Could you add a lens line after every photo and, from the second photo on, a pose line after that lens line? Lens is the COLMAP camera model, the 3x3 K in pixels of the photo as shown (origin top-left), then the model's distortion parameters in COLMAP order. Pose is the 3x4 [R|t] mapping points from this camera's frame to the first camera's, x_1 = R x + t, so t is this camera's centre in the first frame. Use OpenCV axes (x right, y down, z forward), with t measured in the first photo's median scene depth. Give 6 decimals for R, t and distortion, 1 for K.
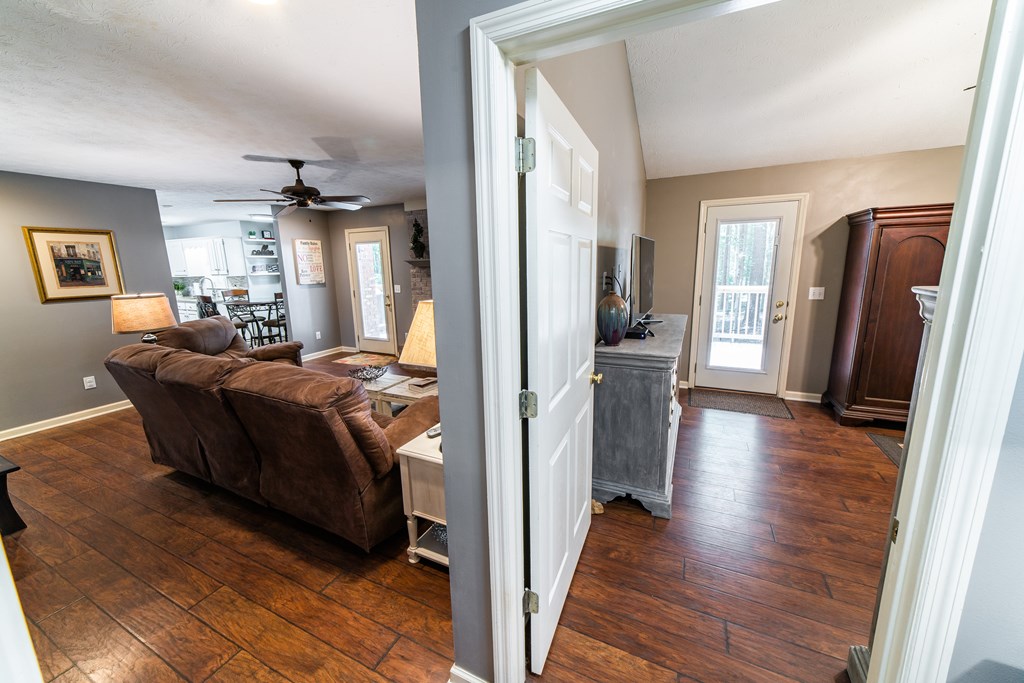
lens RADIAL K [[384.0, 0, 514.2], [0, 384.0, 335.2], [0, 0, 1]] dist [0.000685, 0.000343]
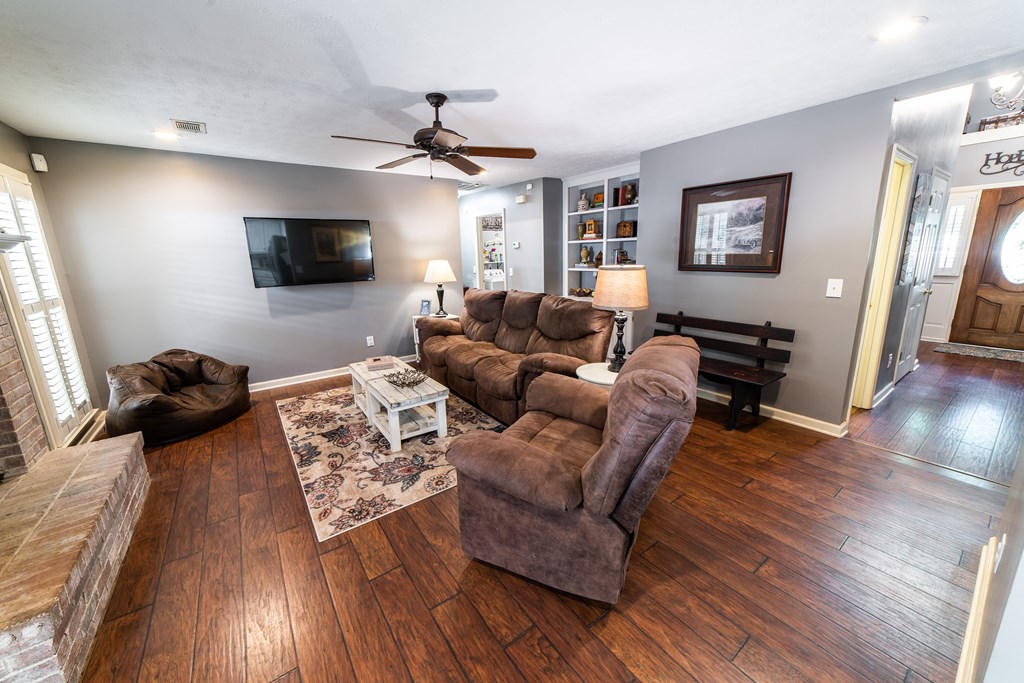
lens RADIAL K [[384.0, 0, 514.2], [0, 384.0, 335.2], [0, 0, 1]] dist [0.000685, 0.000343]
pose [[-0.881028, -0.058016, 0.469494, -0.566525], [0.130480, 0.924152, 0.359051, -0.147037], [-0.454715, 0.377593, -0.806634, 0.898808]]
